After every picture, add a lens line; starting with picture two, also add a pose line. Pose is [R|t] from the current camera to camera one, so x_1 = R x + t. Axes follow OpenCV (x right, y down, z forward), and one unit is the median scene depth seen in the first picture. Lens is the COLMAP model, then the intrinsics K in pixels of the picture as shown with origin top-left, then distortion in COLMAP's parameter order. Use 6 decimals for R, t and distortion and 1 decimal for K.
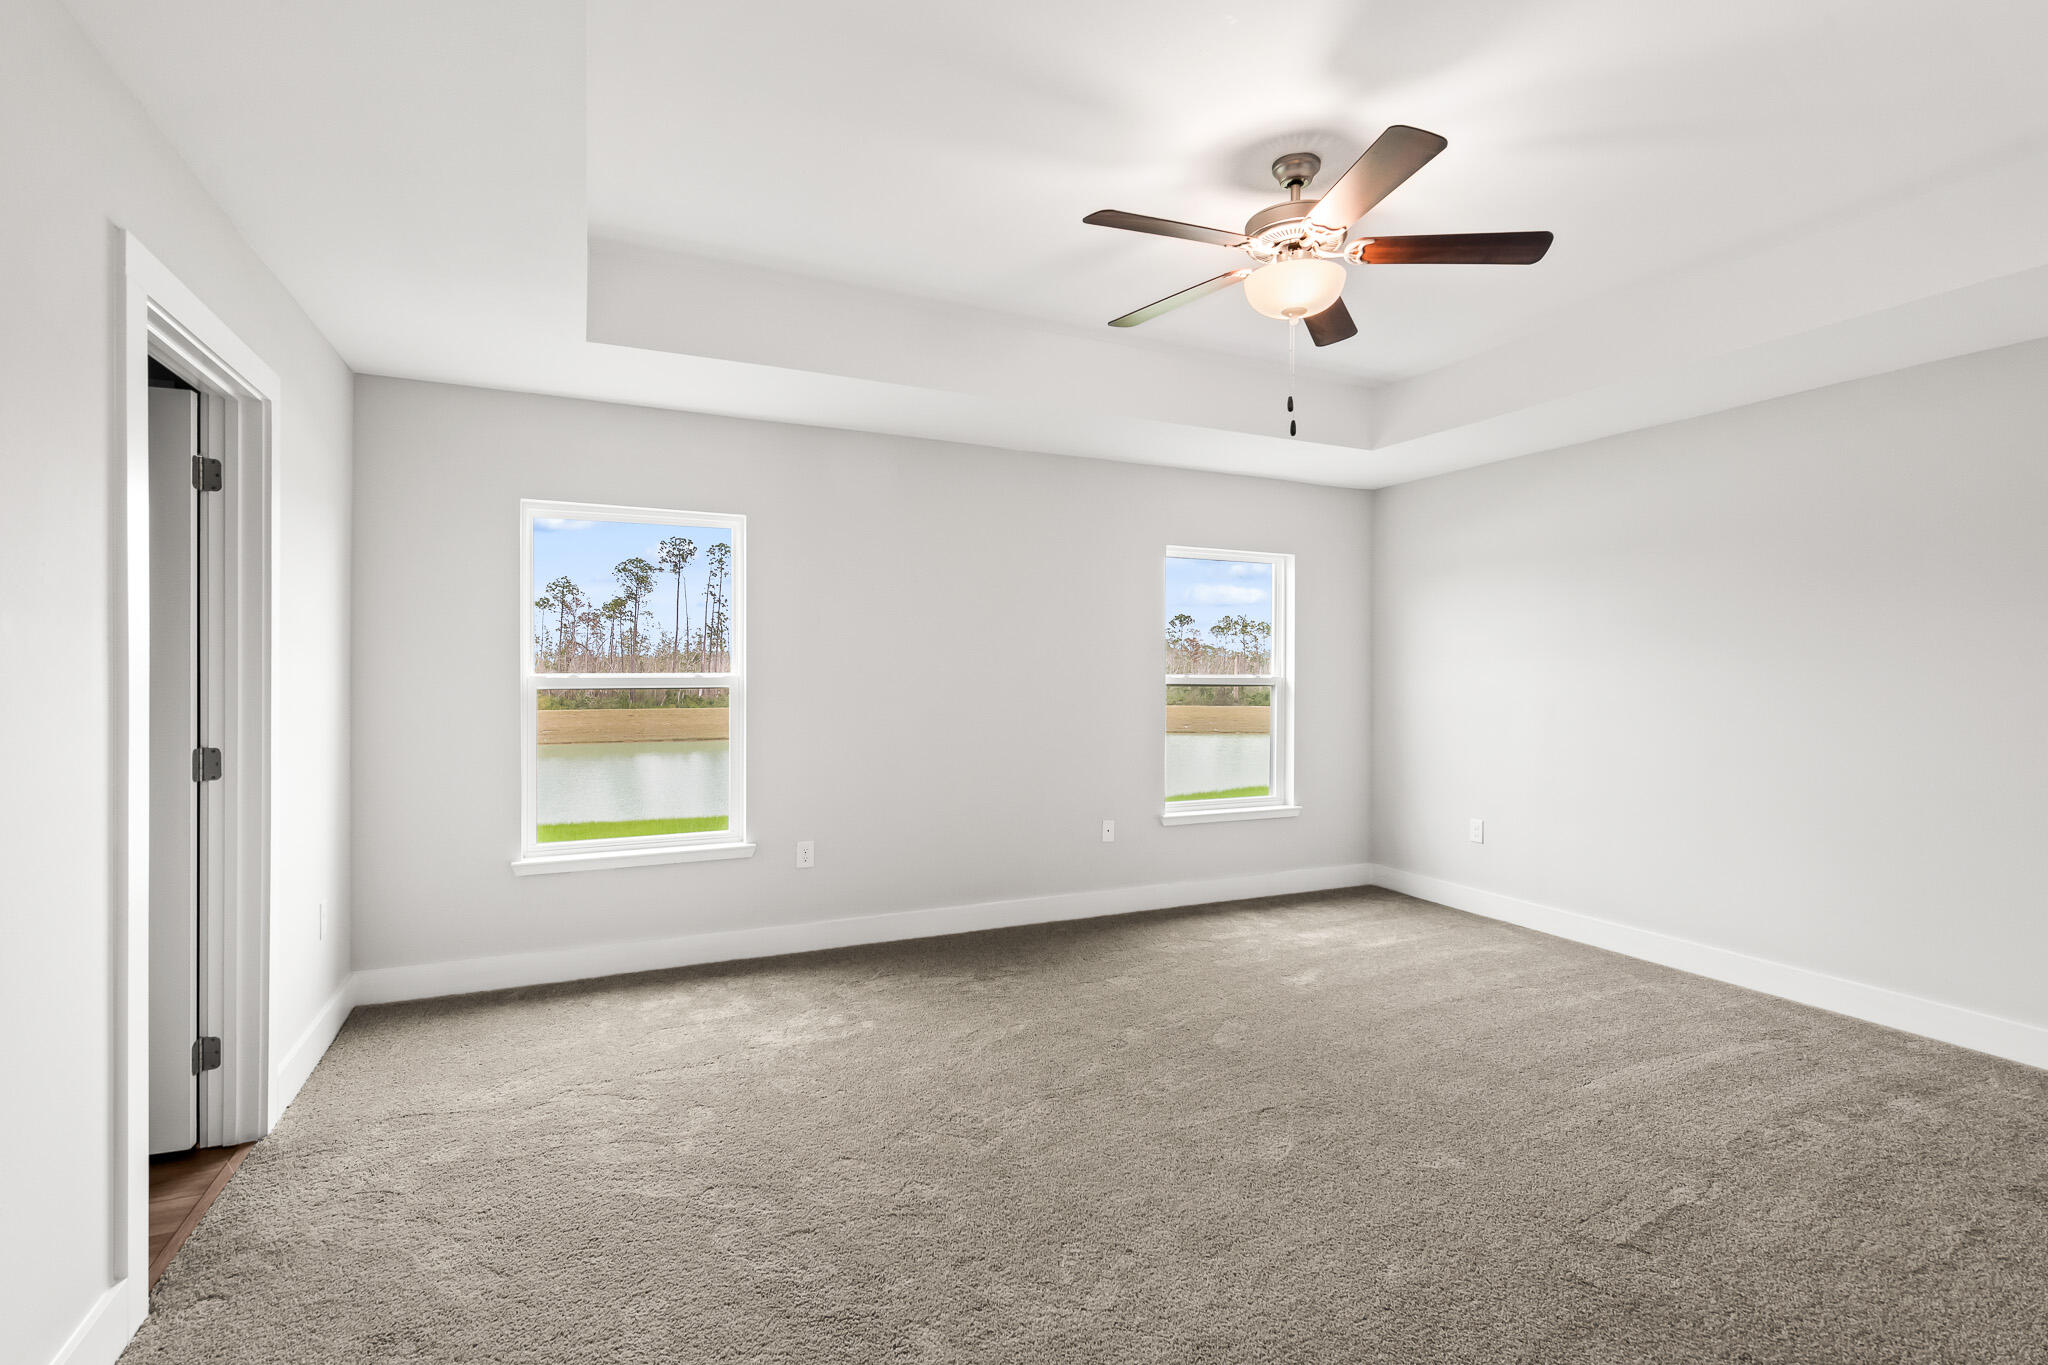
lens RADIAL K [[948.9, 0, 1018.8], [0, 948.9, 678.7], [0, 0, 1]] dist [0.003732, -0.000089]
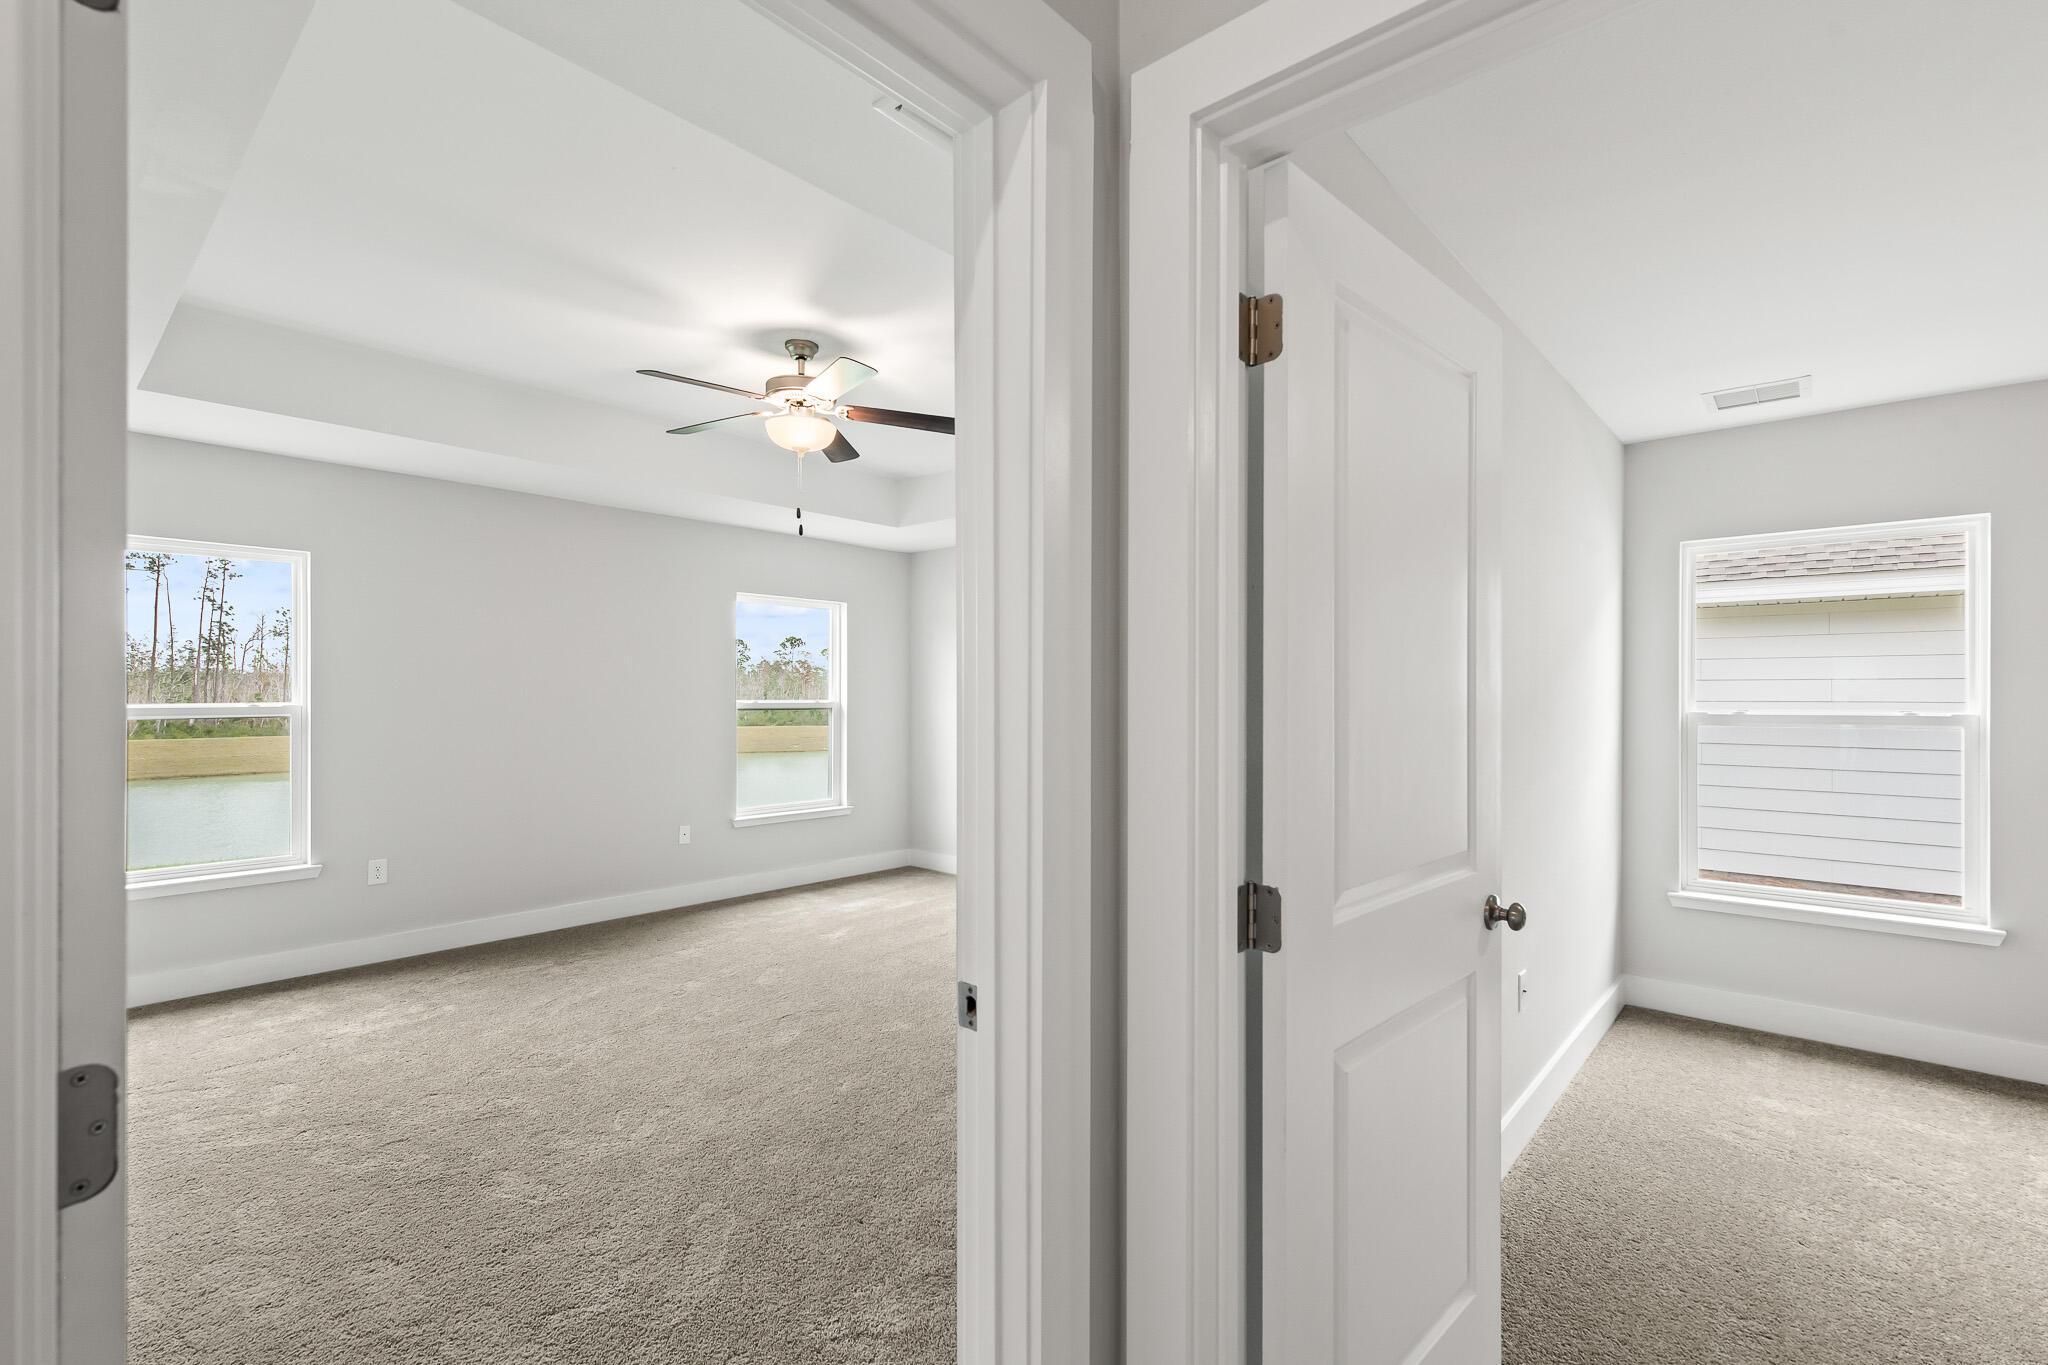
lens RADIAL K [[919.6, 0, 1023.2], [0, 919.6, 694.3], [0, 0, 1]] dist [0.001620, -0.000743]
pose [[0.915769, -0.002331, 0.401698, 0.030246], [0.004480, 0.999980, -0.004411, -0.008454], [-0.401680, 0.005839, 0.915762, -0.292749]]
